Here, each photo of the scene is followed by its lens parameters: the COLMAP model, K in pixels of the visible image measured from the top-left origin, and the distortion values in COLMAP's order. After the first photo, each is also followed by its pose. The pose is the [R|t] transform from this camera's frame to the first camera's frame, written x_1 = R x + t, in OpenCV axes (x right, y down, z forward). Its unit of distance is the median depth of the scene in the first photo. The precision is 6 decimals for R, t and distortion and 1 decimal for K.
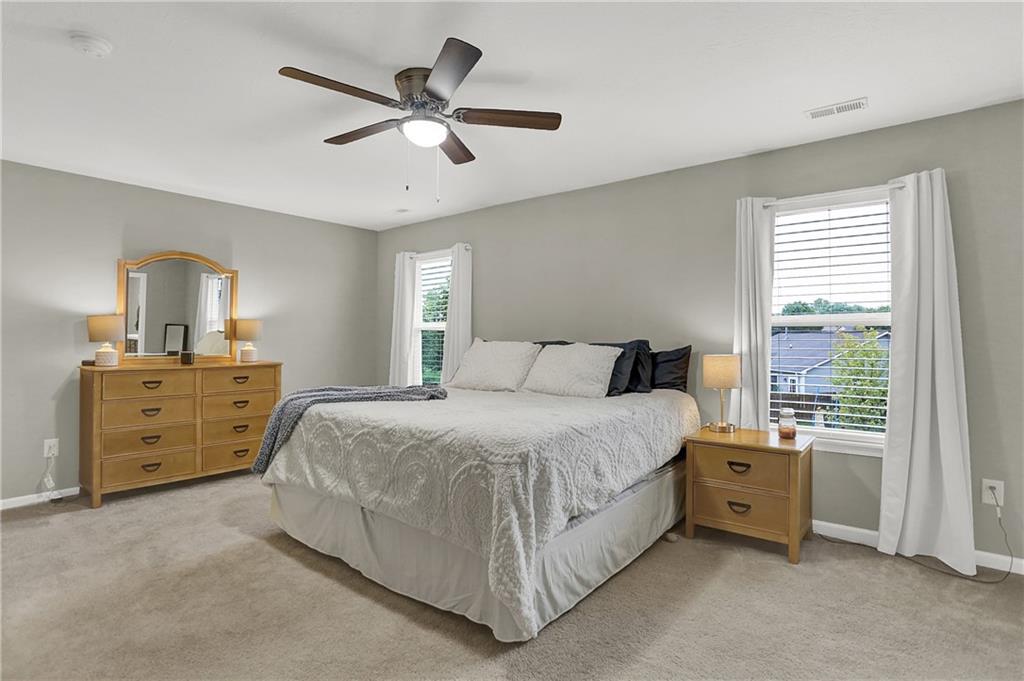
lens RADIAL K [[525.0, 0, 504.7], [0, 525.0, 332.9], [0, 0, 1]] dist [-0.001281, 0.000260]
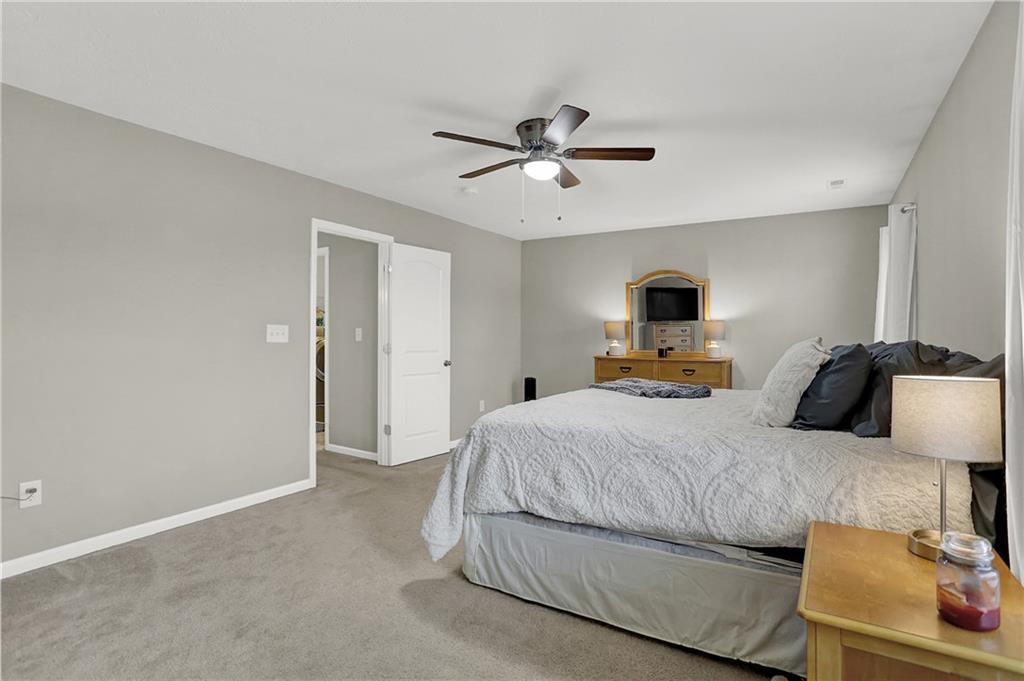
lens RADIAL K [[525.0, 0, 512.6], [0, 525.0, 338.0], [0, 0, 1]] dist [-0.001281, 0.000260]
pose [[0.118557, 0.005448, -0.992932, 1.126481], [0.000706, 0.999984, 0.005571, 0.006783], [0.992947, -0.001362, 0.118551, 0.837229]]
